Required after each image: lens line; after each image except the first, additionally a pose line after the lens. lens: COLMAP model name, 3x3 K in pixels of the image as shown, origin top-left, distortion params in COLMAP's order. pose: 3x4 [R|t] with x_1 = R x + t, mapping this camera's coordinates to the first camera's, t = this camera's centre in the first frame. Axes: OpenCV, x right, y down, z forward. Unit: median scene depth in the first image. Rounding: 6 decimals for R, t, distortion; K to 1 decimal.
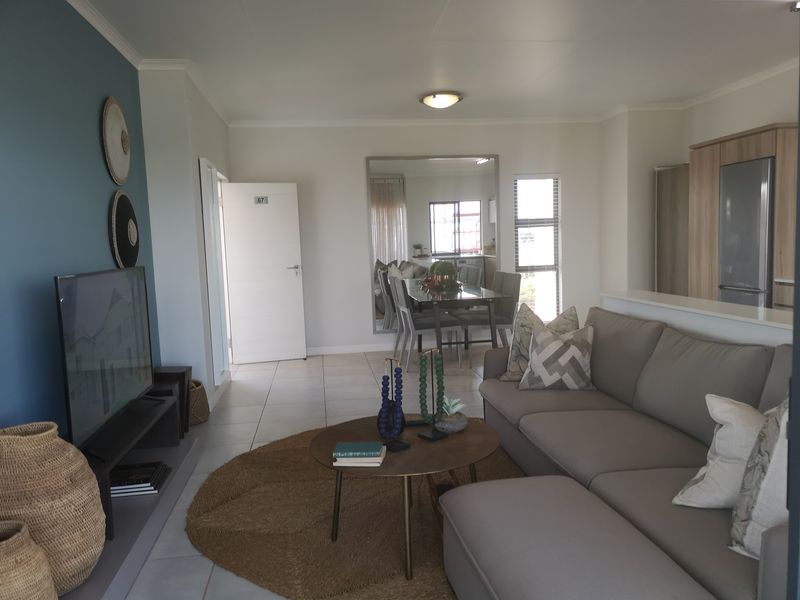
lens RADIAL K [[613.0, 0, 400.0], [0, 613.0, 300.0], [0, 0, 1]] dist [0.053039, -0.045205]
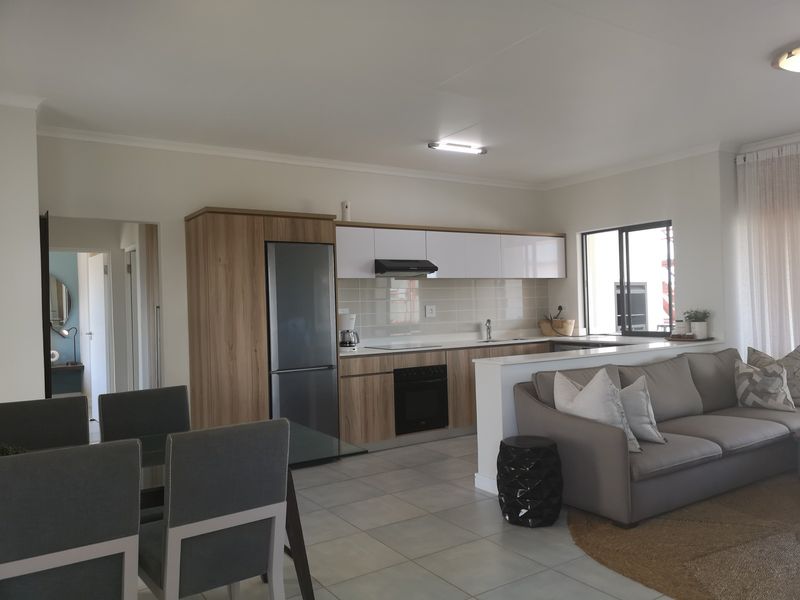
lens RADIAL K [[613.0, 0, 400.0], [0, 613.0, 300.0], [0, 0, 1]] dist [0.053039, -0.045205]
pose [[-0.423479, 0.056443, 0.904146, -0.414102], [0.133770, 0.991012, 0.000789, -0.111172], [-0.895975, 0.121282, -0.427223, 1.306070]]
